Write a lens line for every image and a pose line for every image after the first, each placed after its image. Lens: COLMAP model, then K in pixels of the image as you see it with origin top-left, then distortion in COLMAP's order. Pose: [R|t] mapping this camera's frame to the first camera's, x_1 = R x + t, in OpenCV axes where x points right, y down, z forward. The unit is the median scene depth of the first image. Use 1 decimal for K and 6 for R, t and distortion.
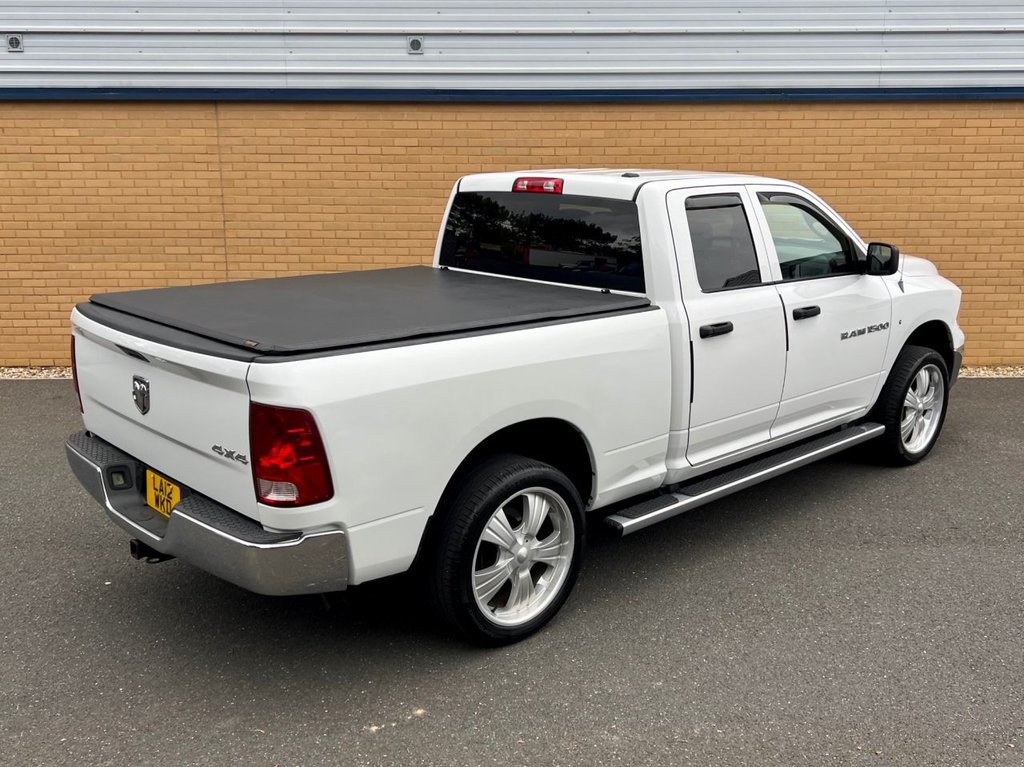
lens RADIAL K [[916.3, 0, 530.1], [0, 916.3, 377.5], [0, 0, 1]] dist [0.052297, -0.052771]
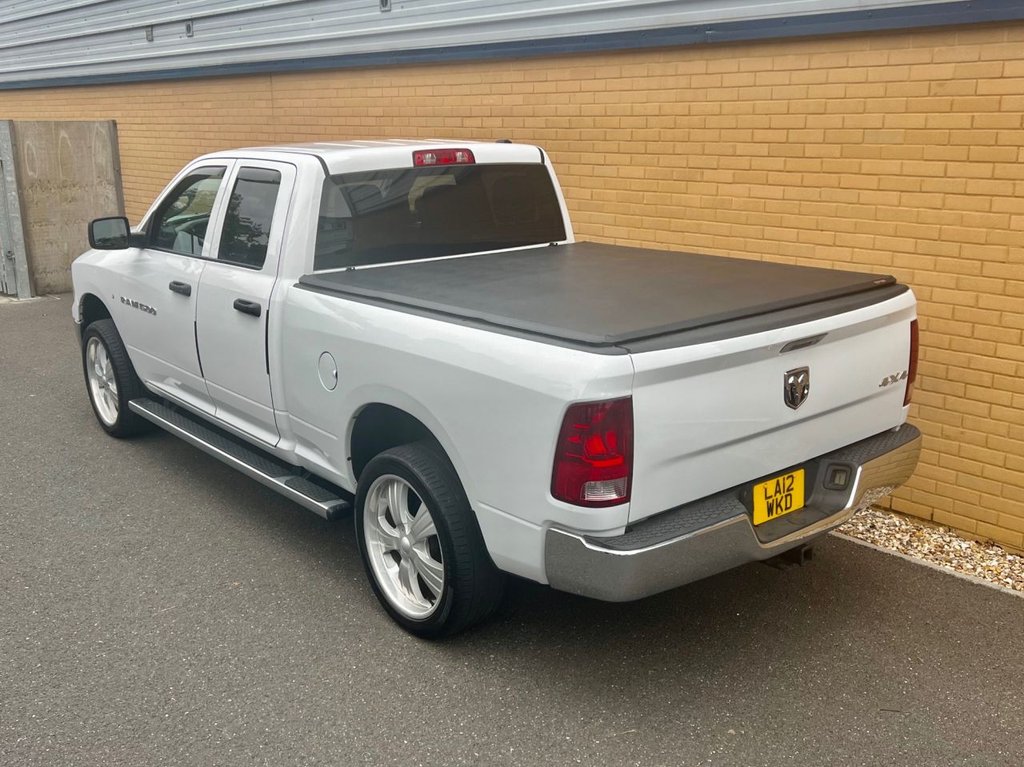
lens RADIAL K [[1038.6, 0, 512.0], [0, 1038.6, 383.5], [0, 0, 1]] dist [0.082225, -0.135086]
pose [[0.655330, 0.184866, -0.732371, 0.742777], [-0.157166, 0.981739, 0.107178, -0.126537], [0.738811, 0.044867, 0.672417, 0.427674]]
